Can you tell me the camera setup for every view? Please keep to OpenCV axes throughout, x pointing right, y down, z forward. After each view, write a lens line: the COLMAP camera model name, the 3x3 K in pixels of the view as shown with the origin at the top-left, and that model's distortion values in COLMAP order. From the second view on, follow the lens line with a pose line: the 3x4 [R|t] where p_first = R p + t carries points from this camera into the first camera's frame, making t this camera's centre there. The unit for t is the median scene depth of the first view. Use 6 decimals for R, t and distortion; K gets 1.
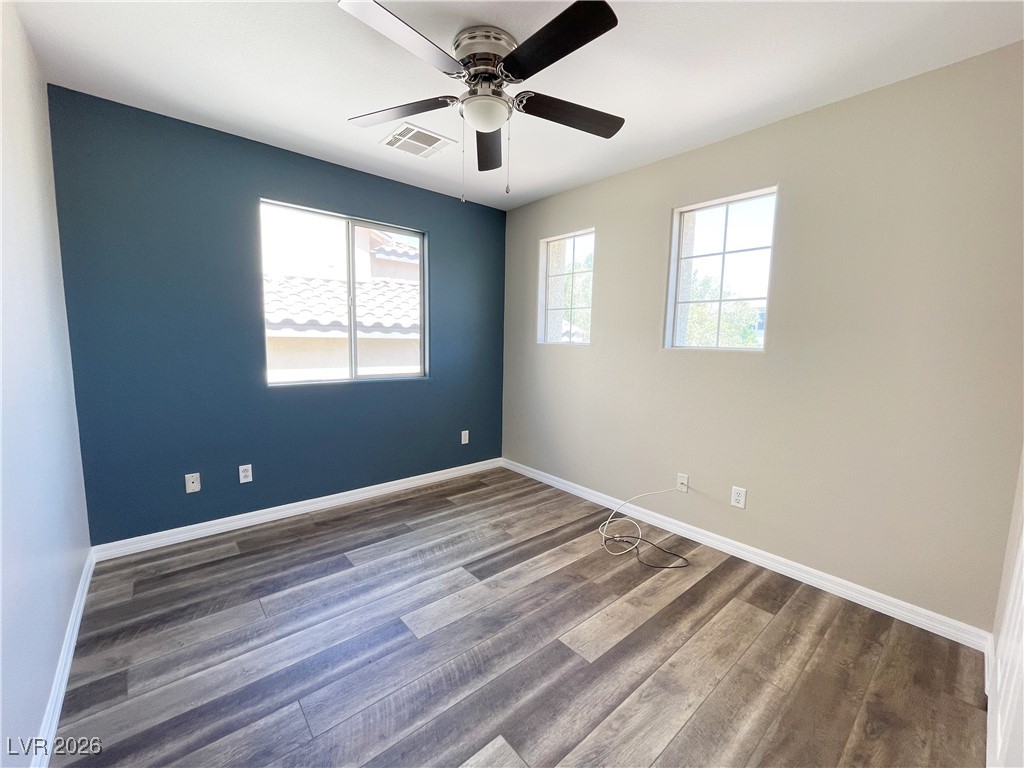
lens RADIAL K [[420.1, 0, 506.3], [0, 420.1, 385.5], [0, 0, 1]] dist [-0.001053, 0.001017]
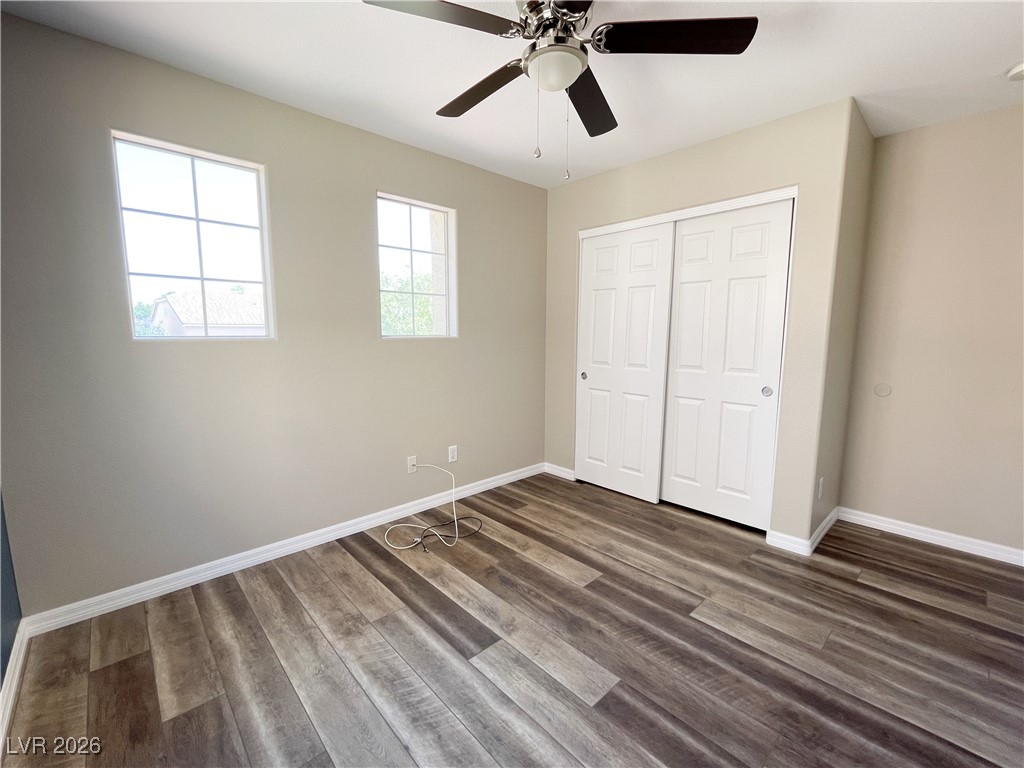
lens RADIAL K [[440.9, 0, 505.3], [0, 440.9, 384.3], [0, 0, 1]] dist [0.001521, 0.000418]
pose [[-0.042890, -0.150214, 0.987723, -0.765539], [0.106117, 0.982355, 0.154006, -0.134261], [-0.993428, 0.111420, -0.026193, 0.892046]]
